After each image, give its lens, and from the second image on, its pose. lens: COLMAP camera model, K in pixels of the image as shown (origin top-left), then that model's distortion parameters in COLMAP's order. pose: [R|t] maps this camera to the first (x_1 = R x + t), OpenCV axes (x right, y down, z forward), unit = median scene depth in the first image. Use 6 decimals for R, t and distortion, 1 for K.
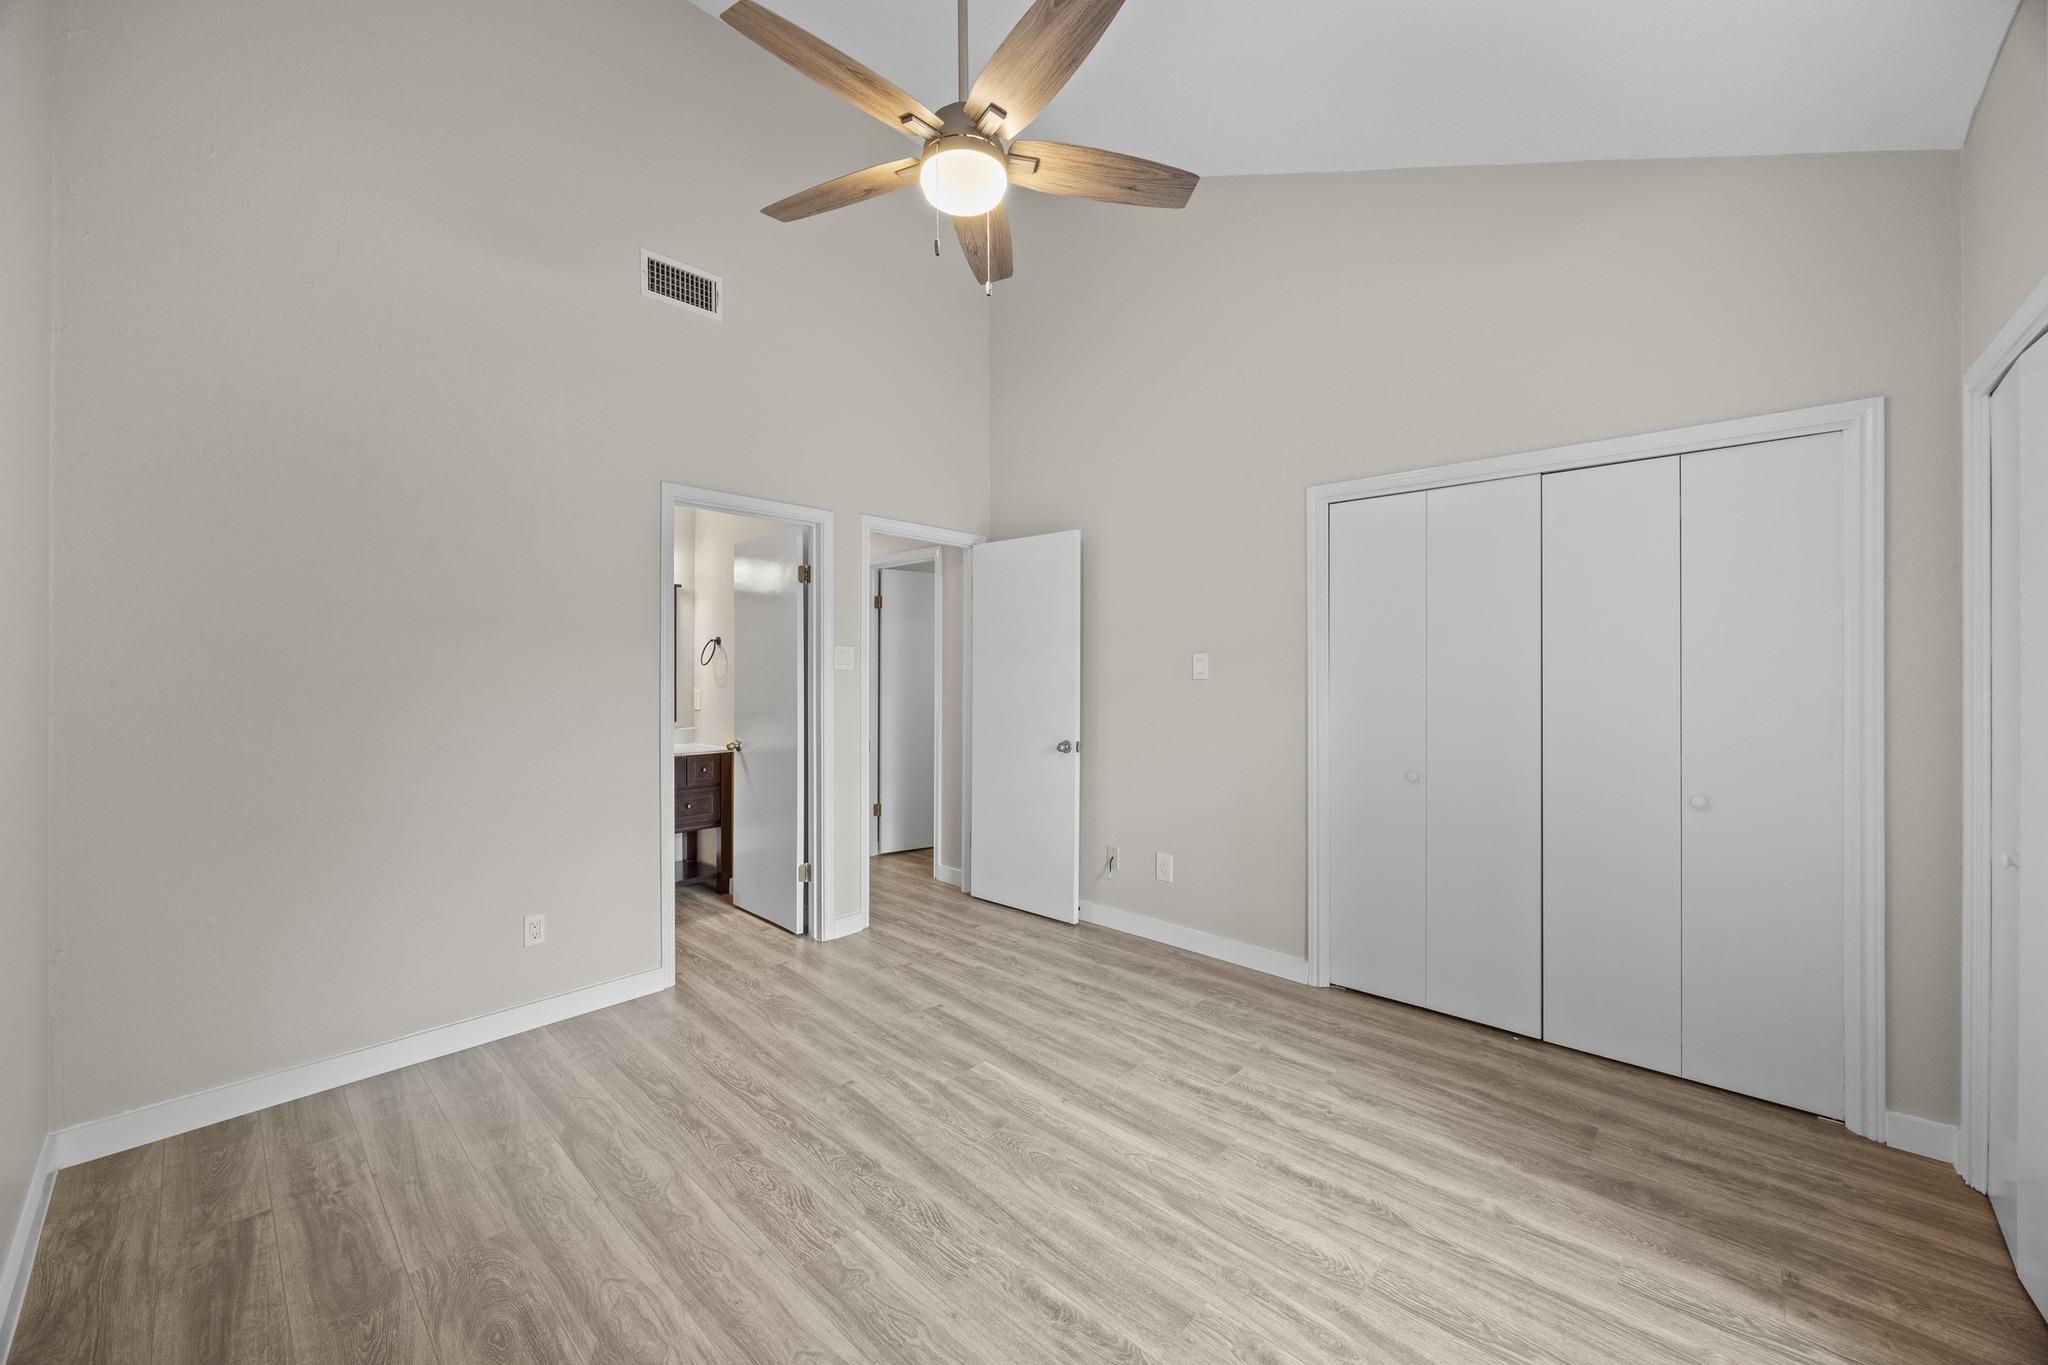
lens RADIAL K [[778.4, 0, 1029.7], [0, 778.4, 671.0], [0, 0, 1]] dist [-0.004708, 0.000397]
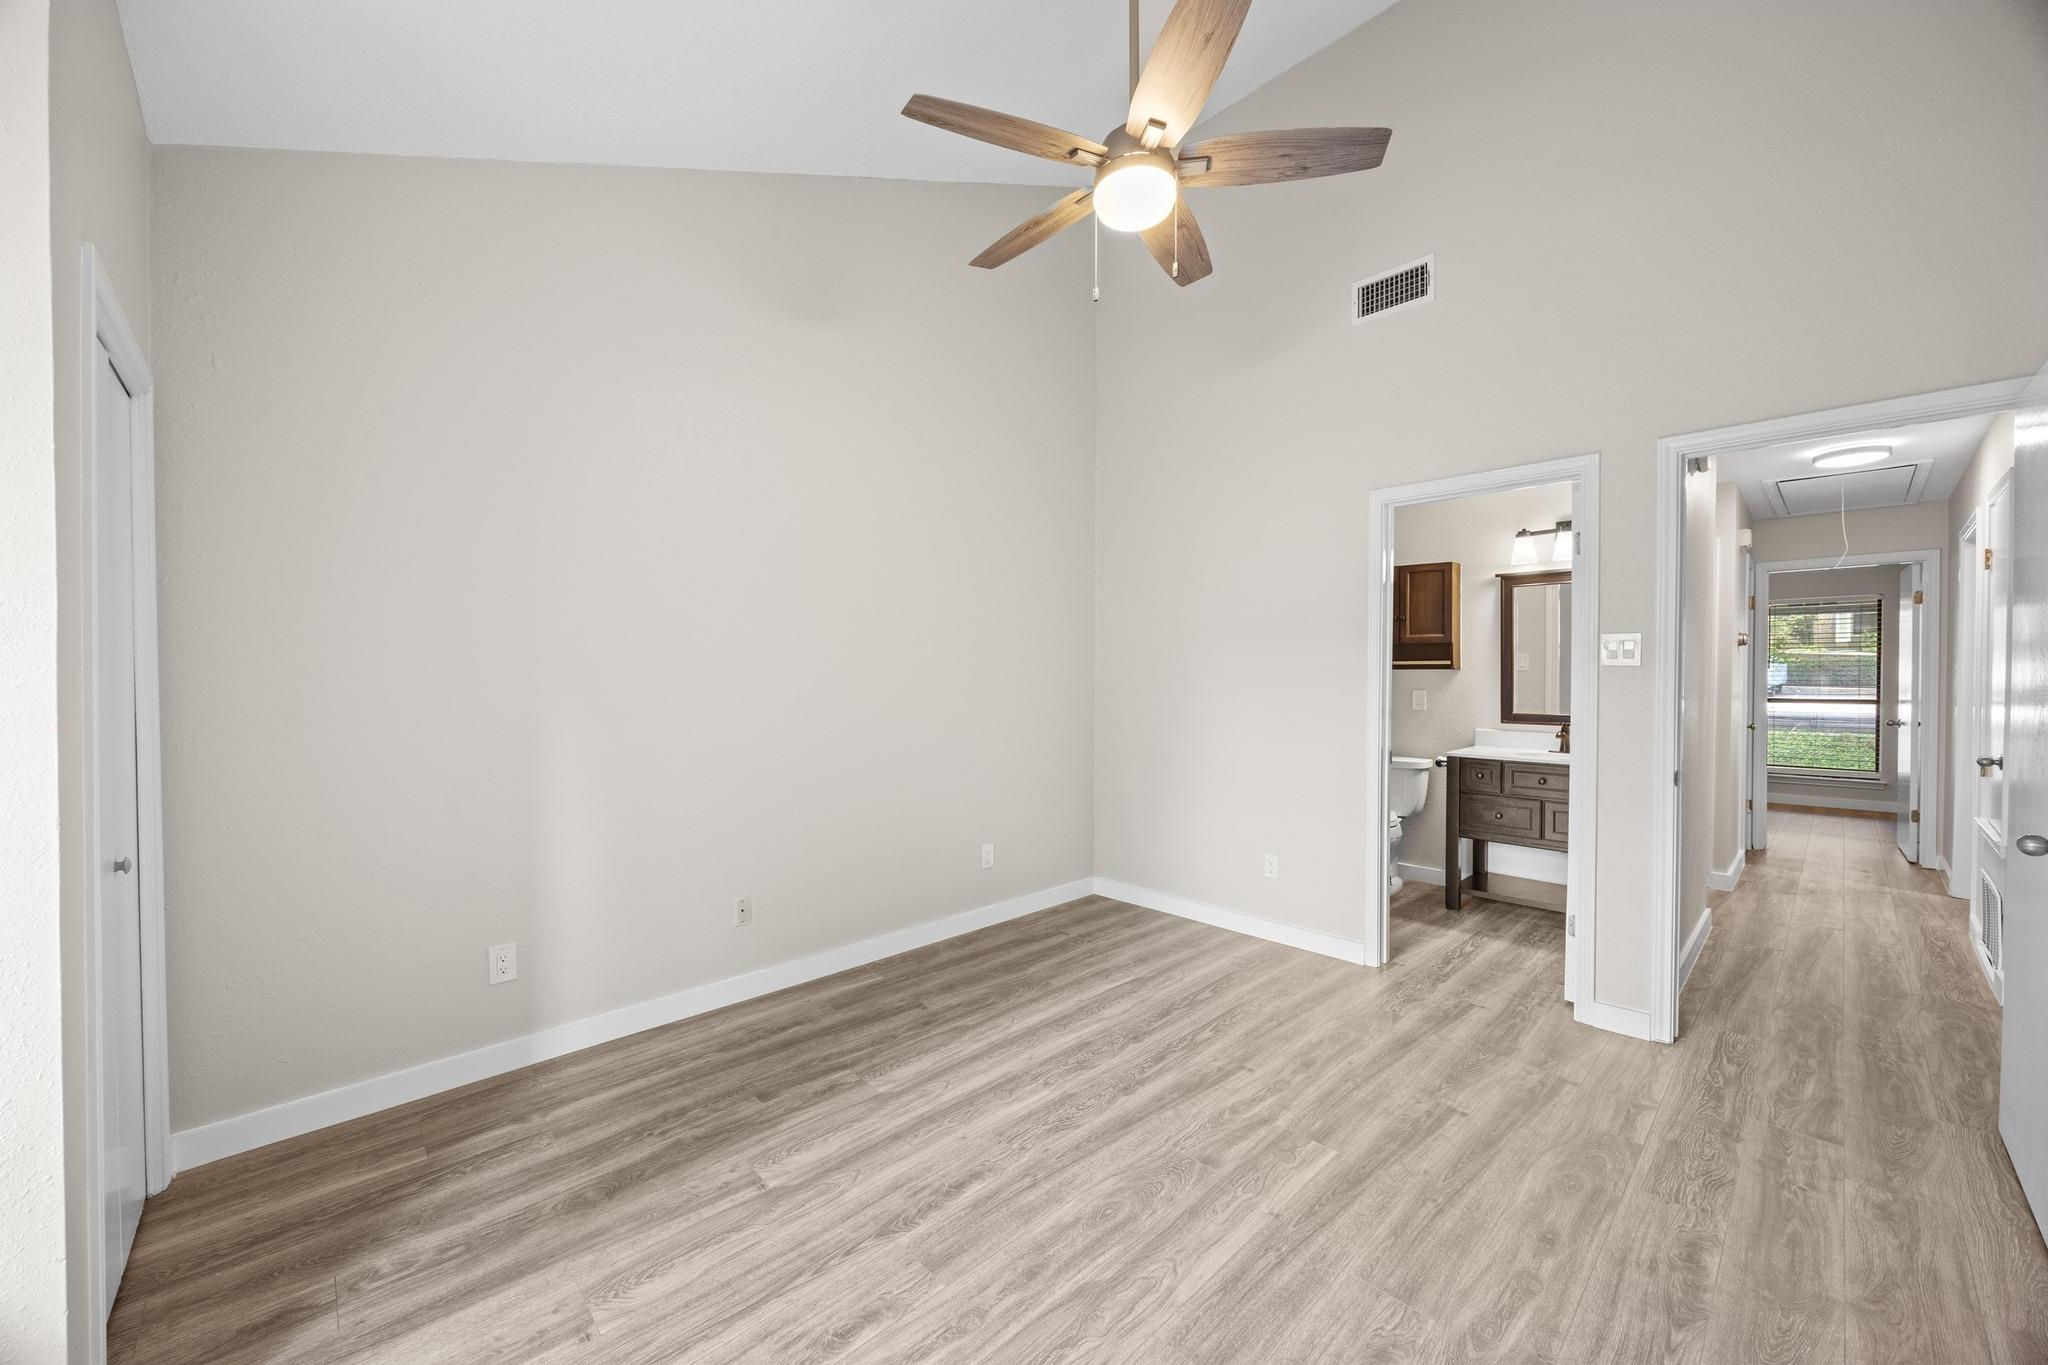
lens RADIAL K [[778.4, 0, 1017.9], [0, 778.4, 682.7], [0, 0, 1]] dist [-0.004708, 0.000397]
pose [[-0.078400, 0.014037, -0.996823, 0.912505], [0.006504, 0.999887, 0.013568, 0.000431], [0.996901, -0.005420, -0.078482, 0.871763]]
